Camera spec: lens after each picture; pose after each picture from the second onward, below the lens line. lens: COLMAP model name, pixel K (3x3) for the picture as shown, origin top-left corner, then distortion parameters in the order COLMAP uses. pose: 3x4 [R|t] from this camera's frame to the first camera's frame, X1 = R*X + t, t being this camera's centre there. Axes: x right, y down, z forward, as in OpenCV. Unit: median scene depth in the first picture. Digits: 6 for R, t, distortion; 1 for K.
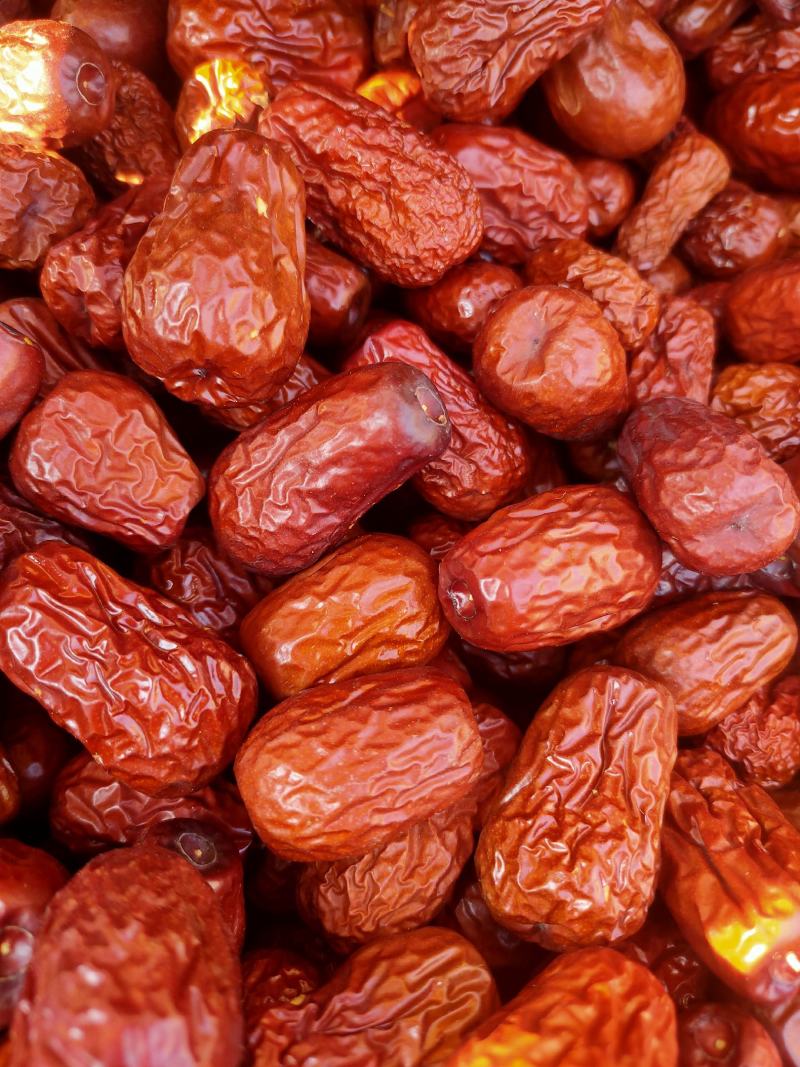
lens RADIAL K [[782.1, 0, 404.8], [0, 782.1, 536.3], [0, 0, 1]] dist [0.067649, -0.089663]
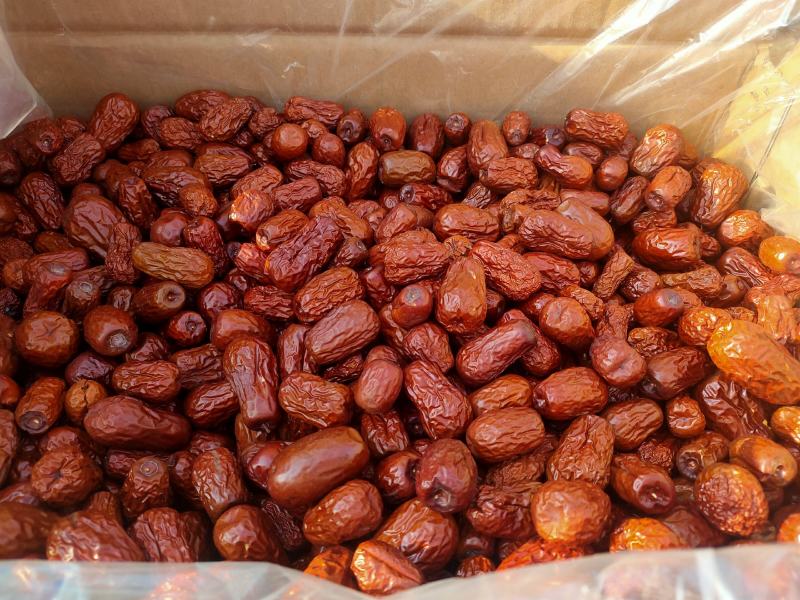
lens RADIAL K [[586.4, 0, 400.9], [0, 586.4, 316.1], [0, 0, 1]] dist [0.067649, -0.089663]
pose [[0.986568, -0.011661, -0.162936, -0.073020], [-0.044550, 0.940432, -0.337050, 0.570389], [0.157161, 0.339782, 0.927280, -1.257739]]
